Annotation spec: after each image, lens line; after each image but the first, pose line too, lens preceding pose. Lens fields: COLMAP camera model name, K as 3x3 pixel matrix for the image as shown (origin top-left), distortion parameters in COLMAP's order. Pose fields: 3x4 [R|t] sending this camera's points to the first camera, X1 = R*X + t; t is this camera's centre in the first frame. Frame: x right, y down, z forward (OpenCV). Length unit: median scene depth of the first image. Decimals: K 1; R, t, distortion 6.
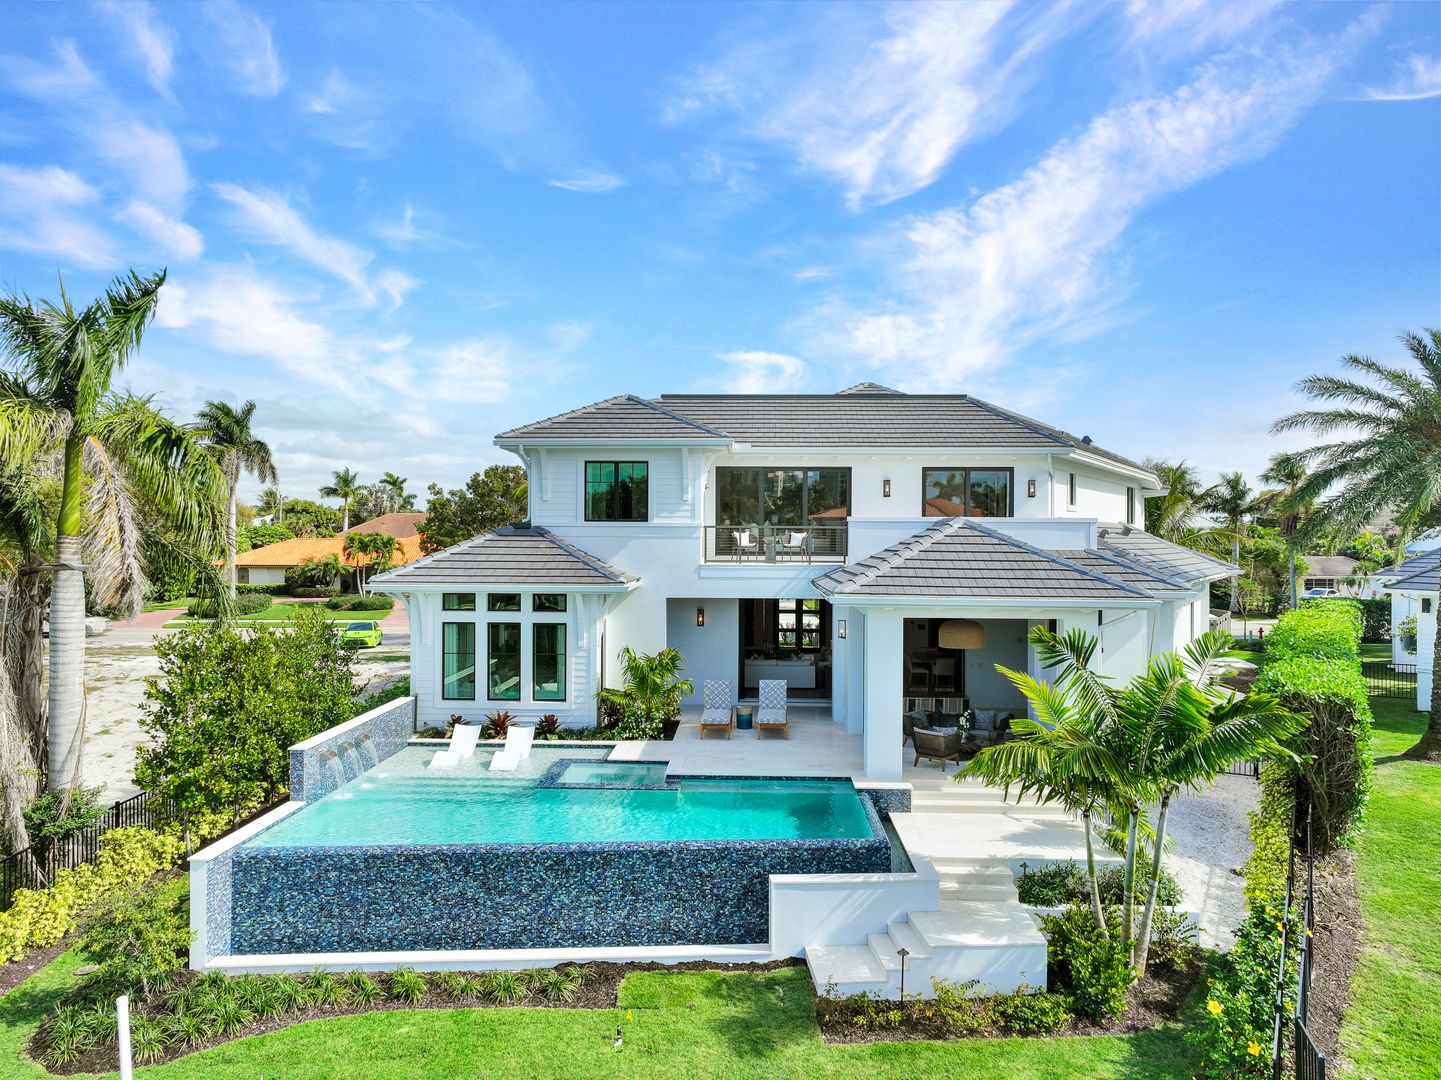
lens RADIAL K [[1024.9, 0, 720.5], [0, 1024.9, 540.0], [0, 0, 1]] dist [0.000603, 0.000609]
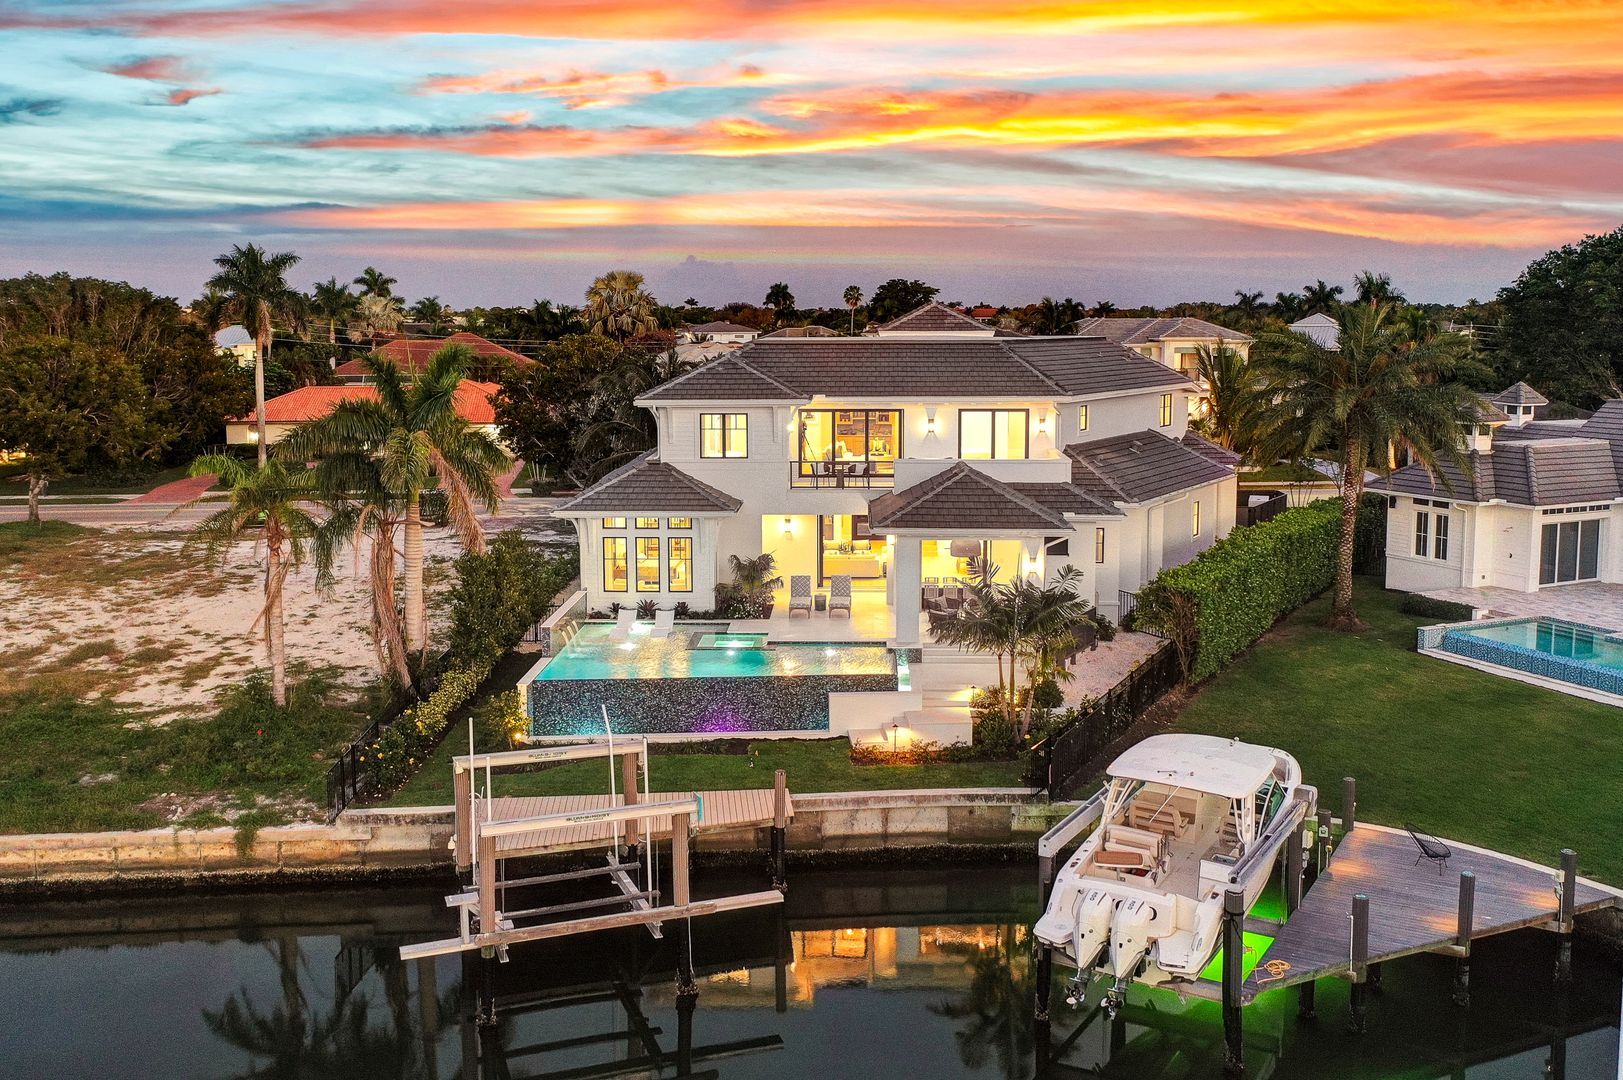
lens RADIAL K [[1294.9, 0, 811.5], [0, 1294.9, 540.0], [0, 0, 1]] dist [0.001931, 0.002480]
pose [[0.999954, -0.009556, 0.000531, 0.017581], [0.009400, 0.991009, 0.133466, -0.225870], [-0.001802, -0.133455, 0.991053, -1.132979]]
